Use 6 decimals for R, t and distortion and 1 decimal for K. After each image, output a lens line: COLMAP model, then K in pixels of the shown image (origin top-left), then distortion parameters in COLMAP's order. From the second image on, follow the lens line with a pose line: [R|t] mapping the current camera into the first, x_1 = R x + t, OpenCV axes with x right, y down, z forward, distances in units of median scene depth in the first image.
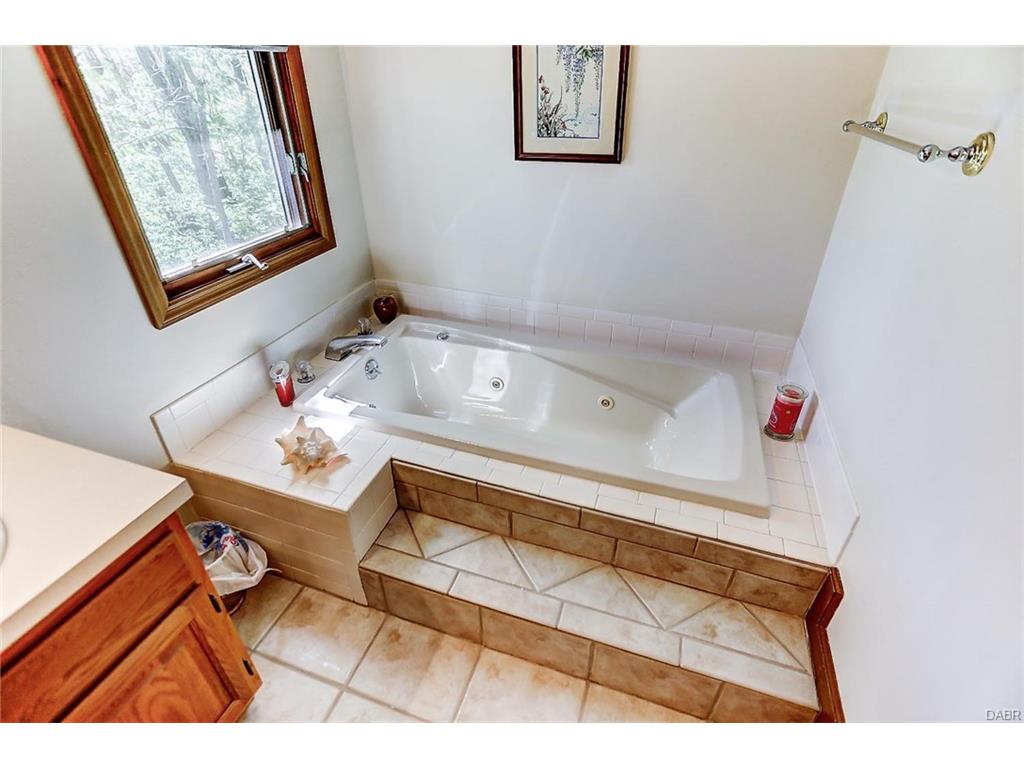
lens RADIAL K [[495.9, 0, 509.8], [0, 495.9, 373.8], [0, 0, 1]] dist [-0.018950, 0.006235]
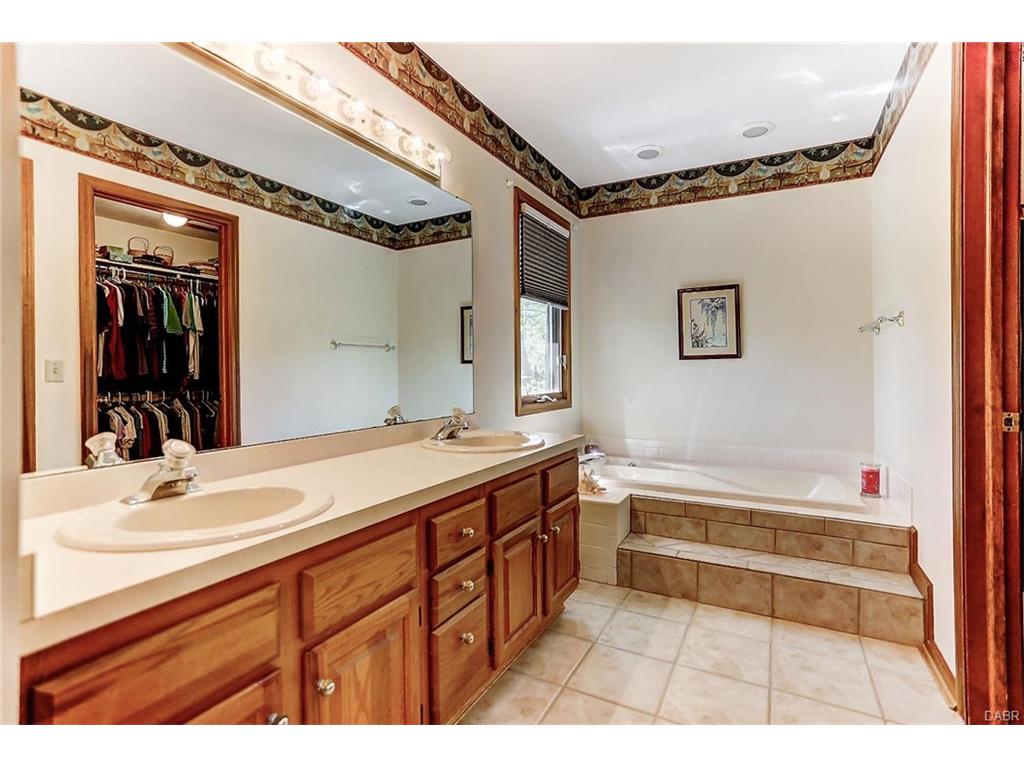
lens RADIAL K [[495.9, 0, 517.3], [0, 495.9, 378.2], [0, 0, 1]] dist [-0.018950, 0.006235]
pose [[0.986944, -0.002904, -0.161037, -0.362870], [-0.077743, 0.867064, -0.492094, 0.732702], [0.141059, 0.498188, 0.855518, -0.785871]]
